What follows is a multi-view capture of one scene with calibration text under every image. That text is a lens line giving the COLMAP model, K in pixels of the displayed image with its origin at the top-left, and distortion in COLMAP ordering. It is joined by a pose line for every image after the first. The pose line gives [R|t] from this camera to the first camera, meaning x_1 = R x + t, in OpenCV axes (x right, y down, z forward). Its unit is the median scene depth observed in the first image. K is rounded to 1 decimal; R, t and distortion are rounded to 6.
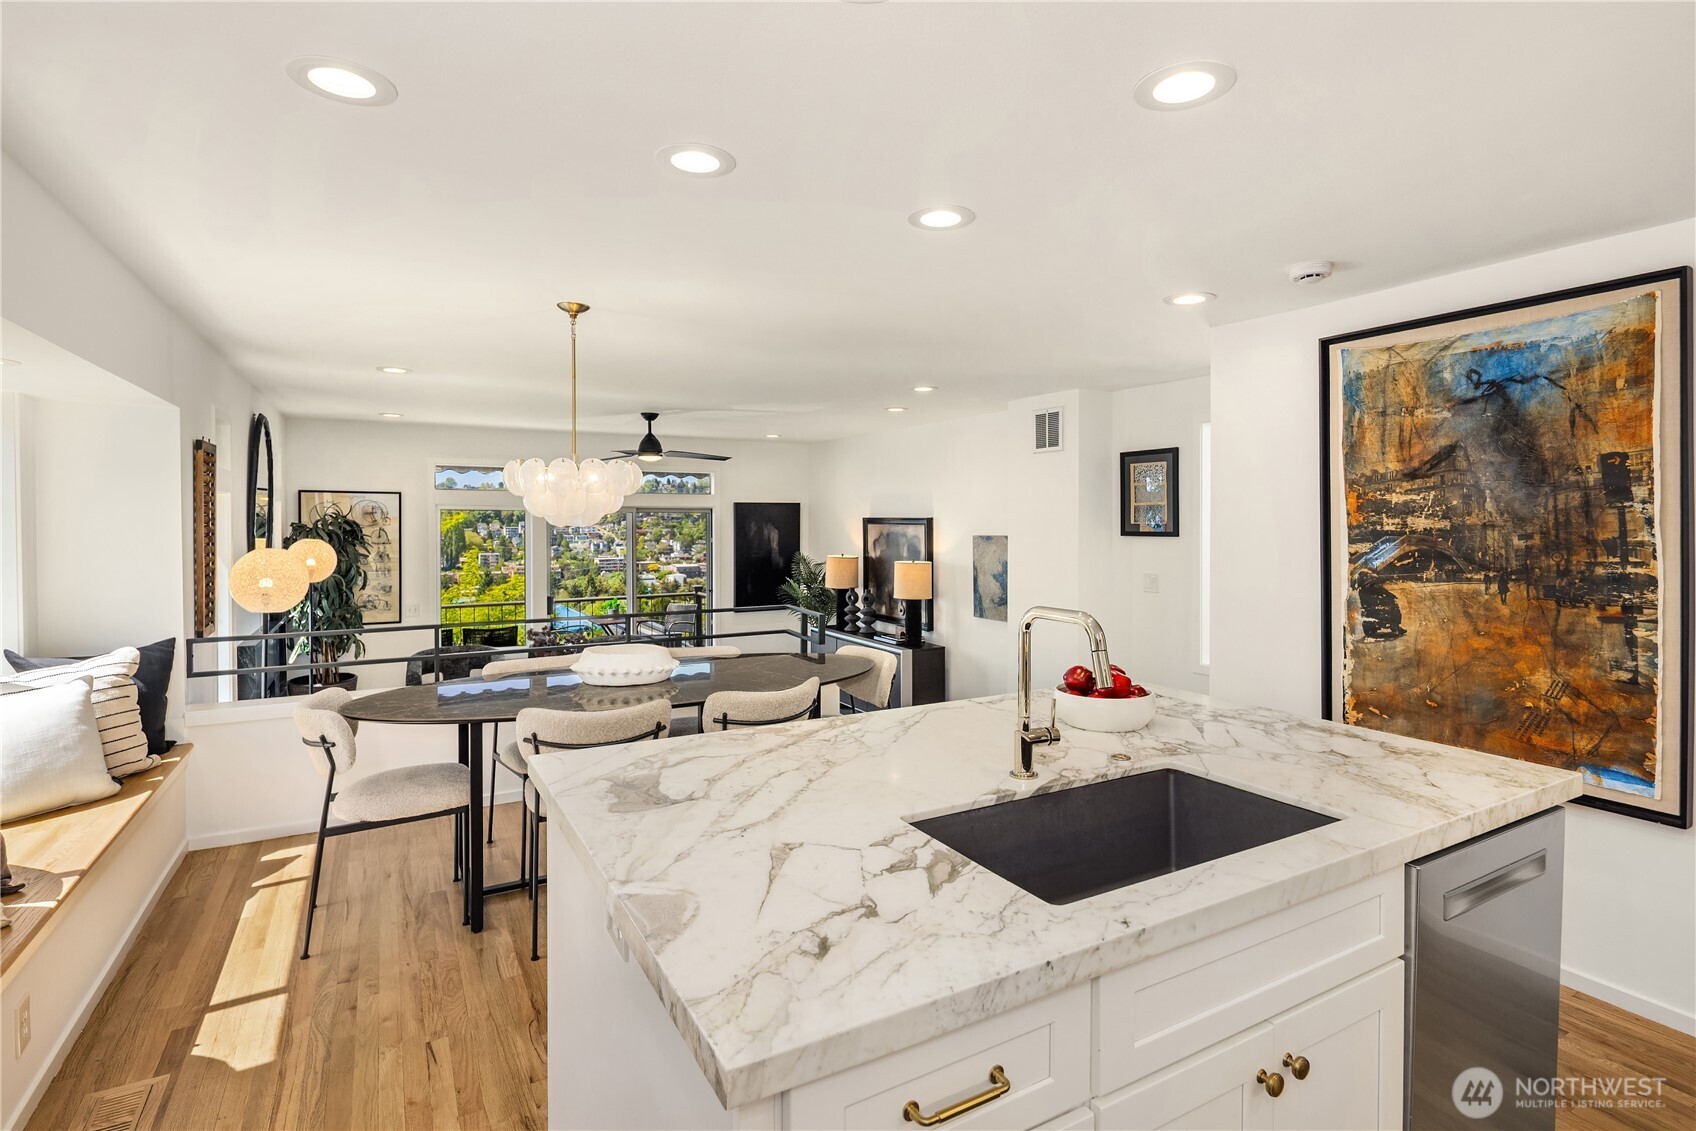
lens RADIAL K [[820.3, 0, 844.6], [0, 820.3, 534.5], [0, 0, 1]] dist [0.002462, -0.004256]
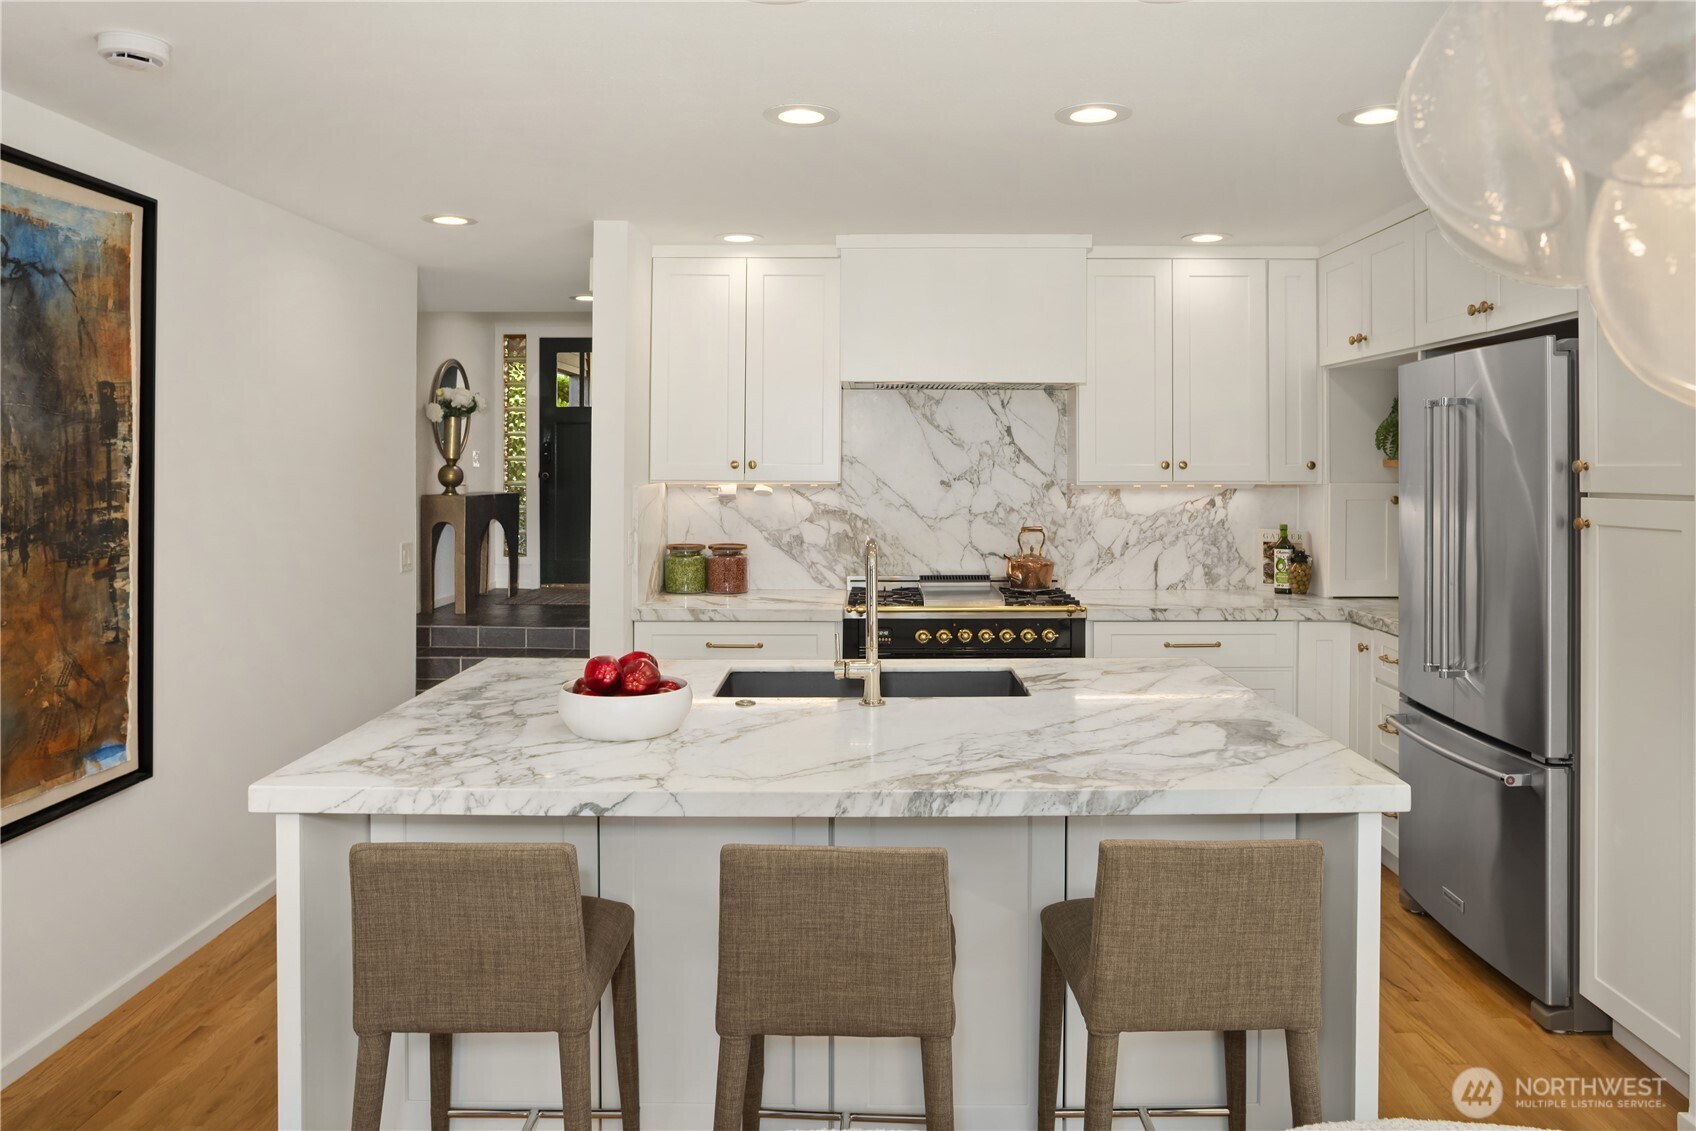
lens RADIAL K [[1078.7, 0, 851.9], [0, 1078.7, 455.1], [0, 0, 1]] dist [-0.005191, -0.000817]
pose [[-0.853396, 0.000502, 0.521263, -0.321107], [0.005304, 0.999956, 0.007721, -0.025647], [-0.521237, 0.009353, -0.853361, 1.511727]]
